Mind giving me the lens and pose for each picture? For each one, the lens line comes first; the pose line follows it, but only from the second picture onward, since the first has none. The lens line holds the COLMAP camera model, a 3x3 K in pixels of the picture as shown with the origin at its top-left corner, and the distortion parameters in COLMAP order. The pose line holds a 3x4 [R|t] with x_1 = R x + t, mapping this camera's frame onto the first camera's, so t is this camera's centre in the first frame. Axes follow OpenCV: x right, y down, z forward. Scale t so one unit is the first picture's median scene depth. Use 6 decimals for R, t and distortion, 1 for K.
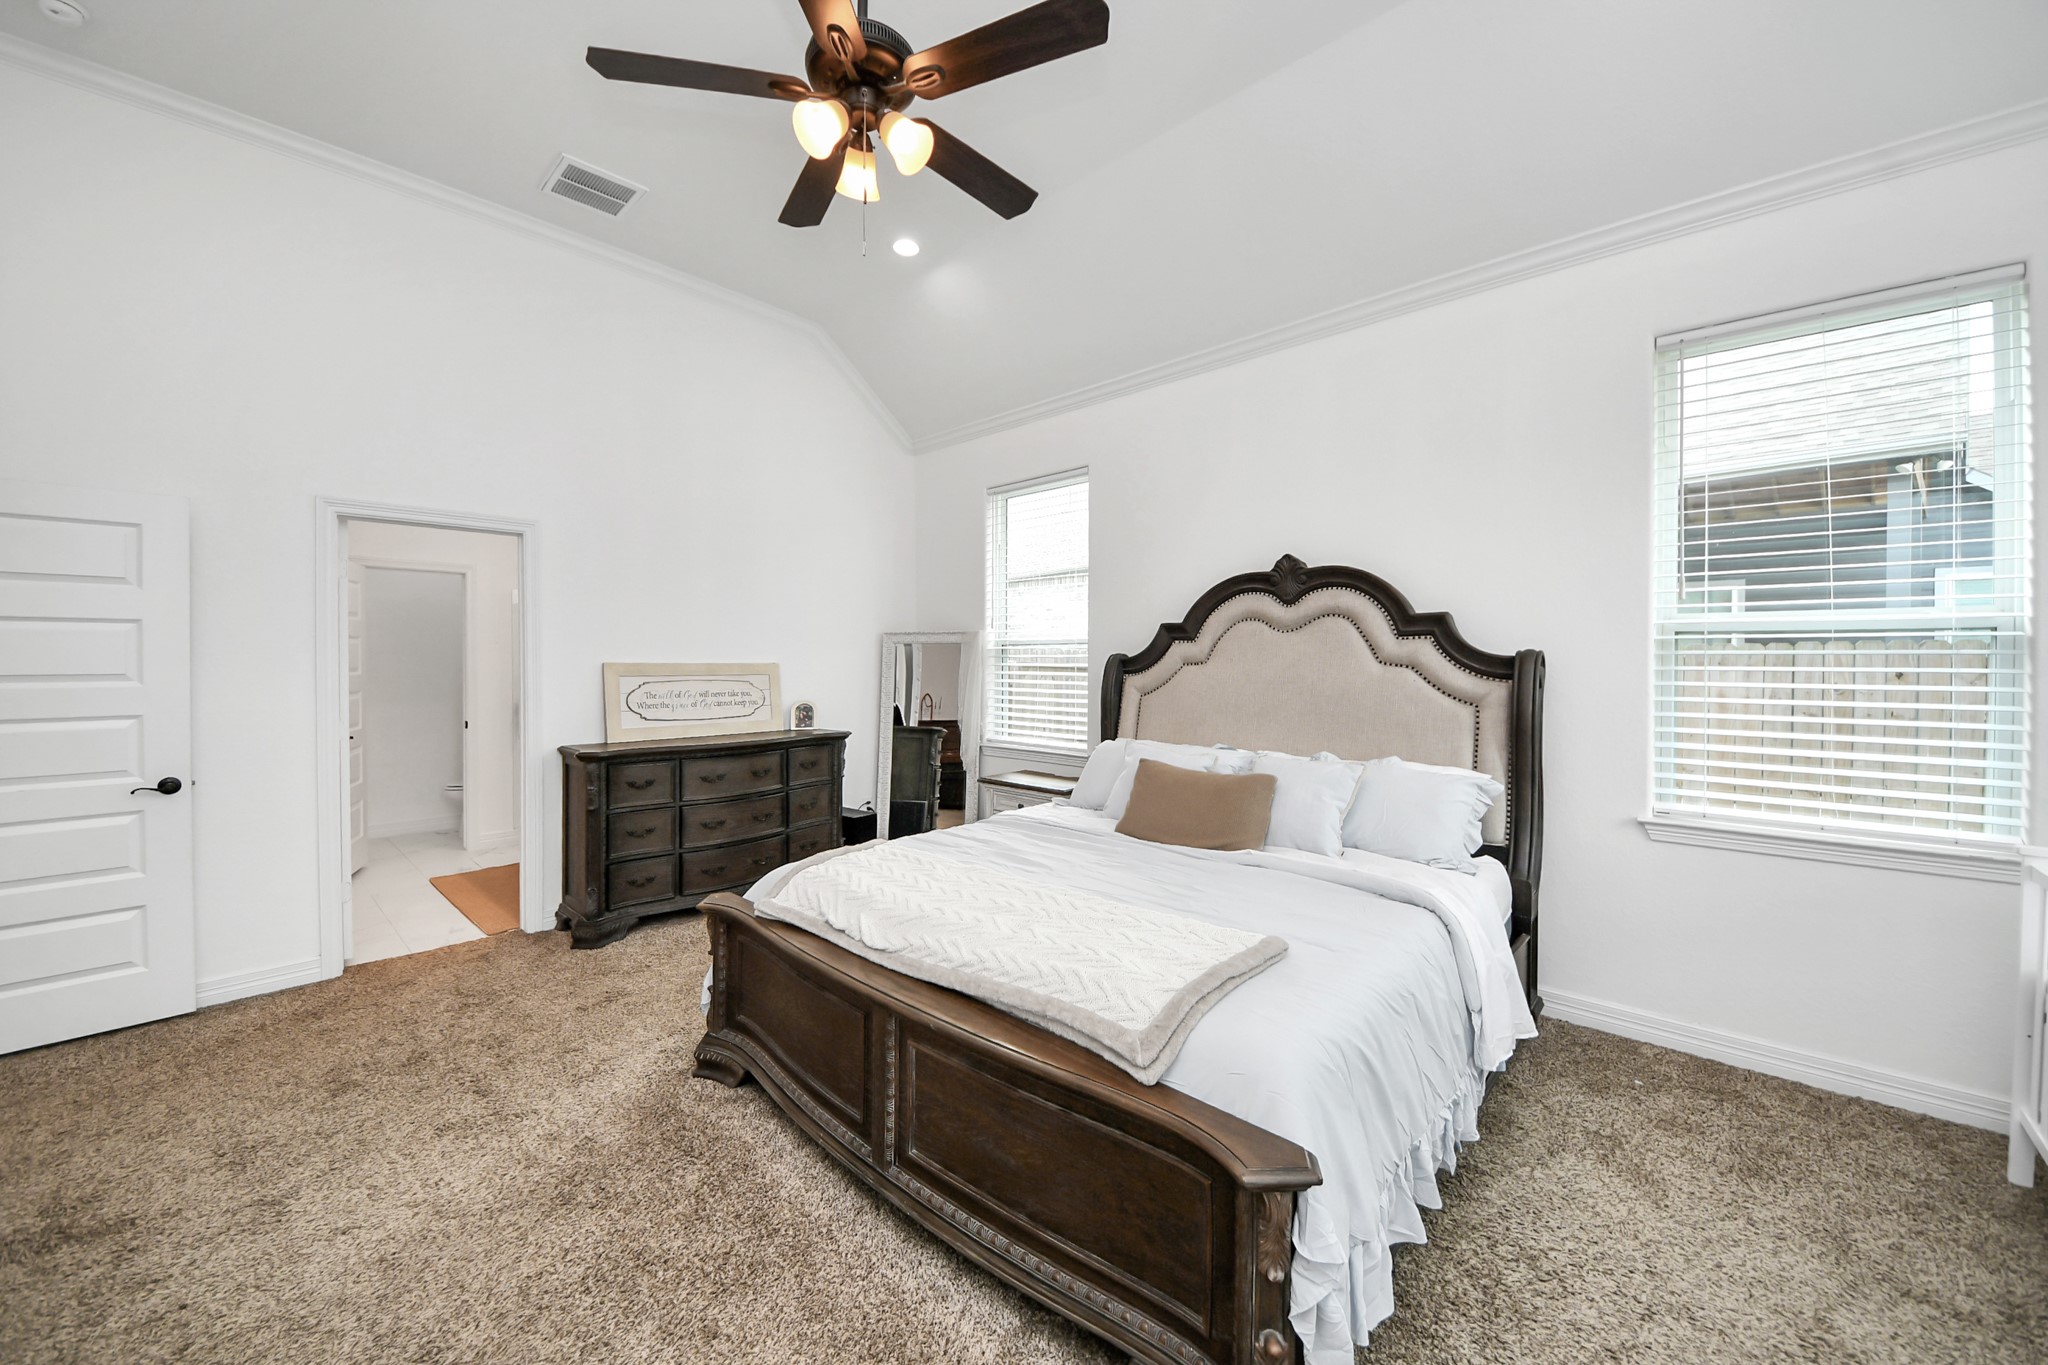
lens RADIAL K [[742.6, 0, 1012.4], [0, 742.6, 690.1], [0, 0, 1]] dist [0.055838, -0.000148]
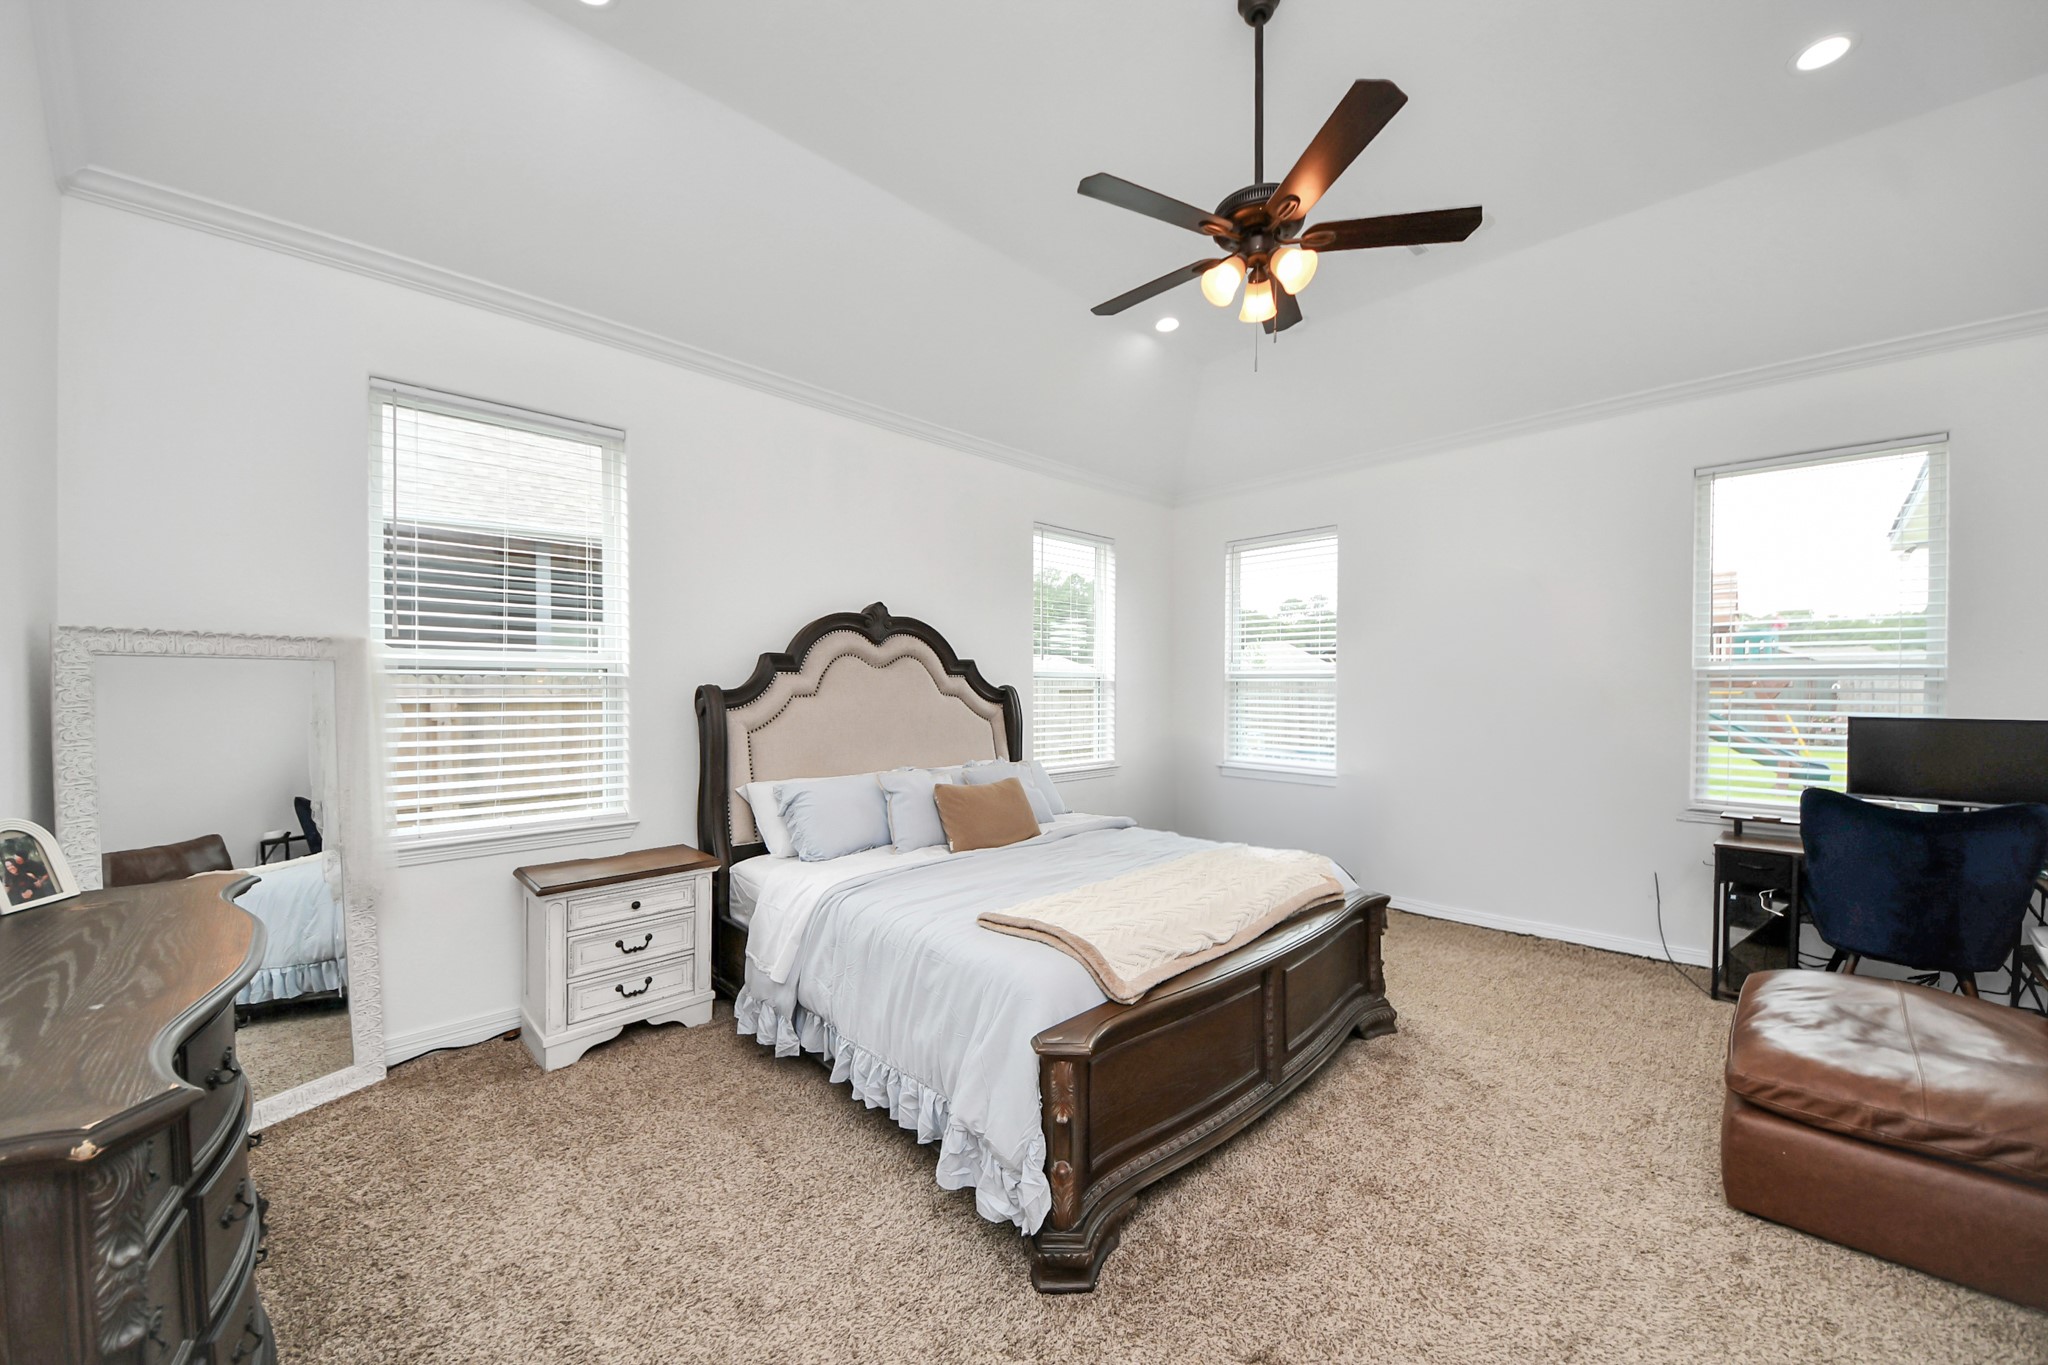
lens RADIAL K [[742.6, 0, 1012.4], [0, 742.6, 690.1], [0, 0, 1]] dist [0.055838, -0.000148]
pose [[0.071893, -0.002781, 0.997408, -0.779451], [0.044237, 0.999021, -0.000403, -0.032784], [-0.996431, 0.044151, 0.071946, 0.704728]]
